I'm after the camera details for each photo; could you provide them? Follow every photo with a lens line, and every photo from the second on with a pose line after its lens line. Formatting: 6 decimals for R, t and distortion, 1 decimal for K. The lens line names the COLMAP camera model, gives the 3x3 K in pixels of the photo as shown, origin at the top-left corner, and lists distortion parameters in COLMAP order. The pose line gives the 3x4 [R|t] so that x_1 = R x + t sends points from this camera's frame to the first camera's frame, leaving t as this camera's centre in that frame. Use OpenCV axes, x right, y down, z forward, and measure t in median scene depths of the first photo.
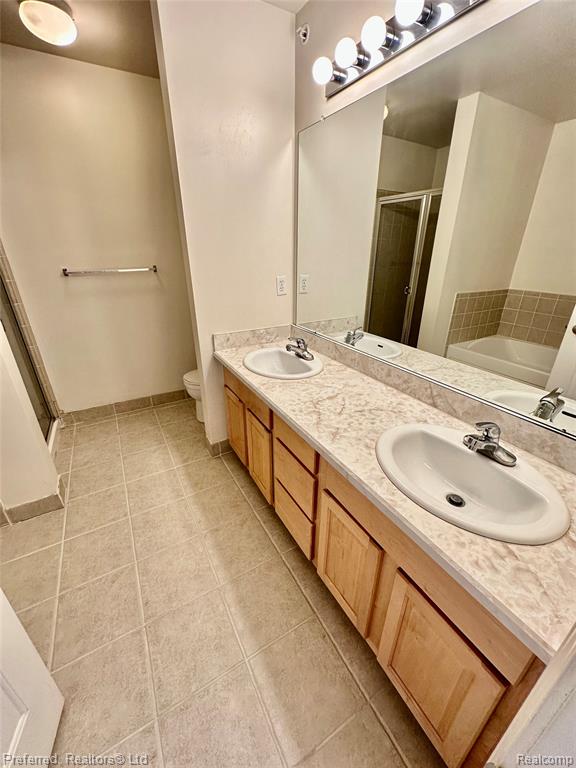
lens RADIAL K [[307.0, 0, 286.4], [0, 307.0, 385.0], [0, 0, 1]] dist [0.001410, 0.000949]
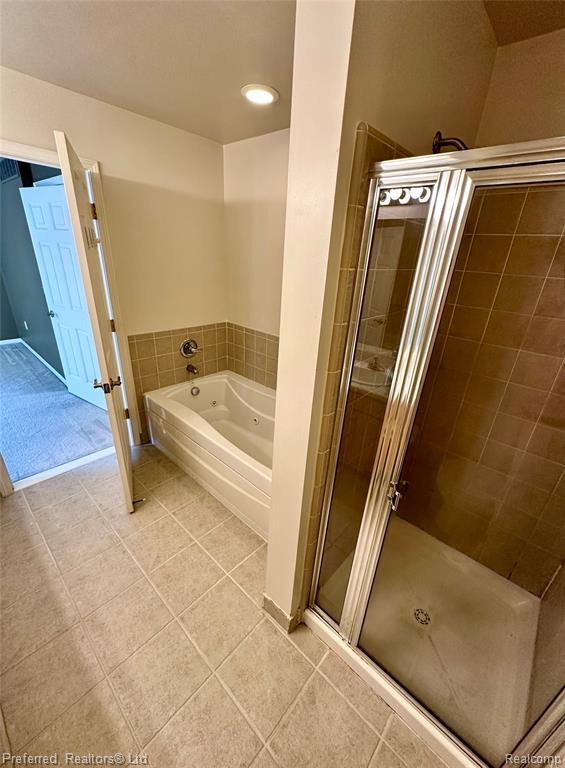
lens RADIAL K [[307.0, 0, 282.6], [0, 307.0, 385.7], [0, 0, 1]] dist [0.001410, 0.000949]
pose [[-0.949042, 0.076245, -0.305787, -0.635828], [-0.174716, 0.680242, 0.711860, -0.745491], [0.262285, 0.729011, -0.632258, 1.258834]]
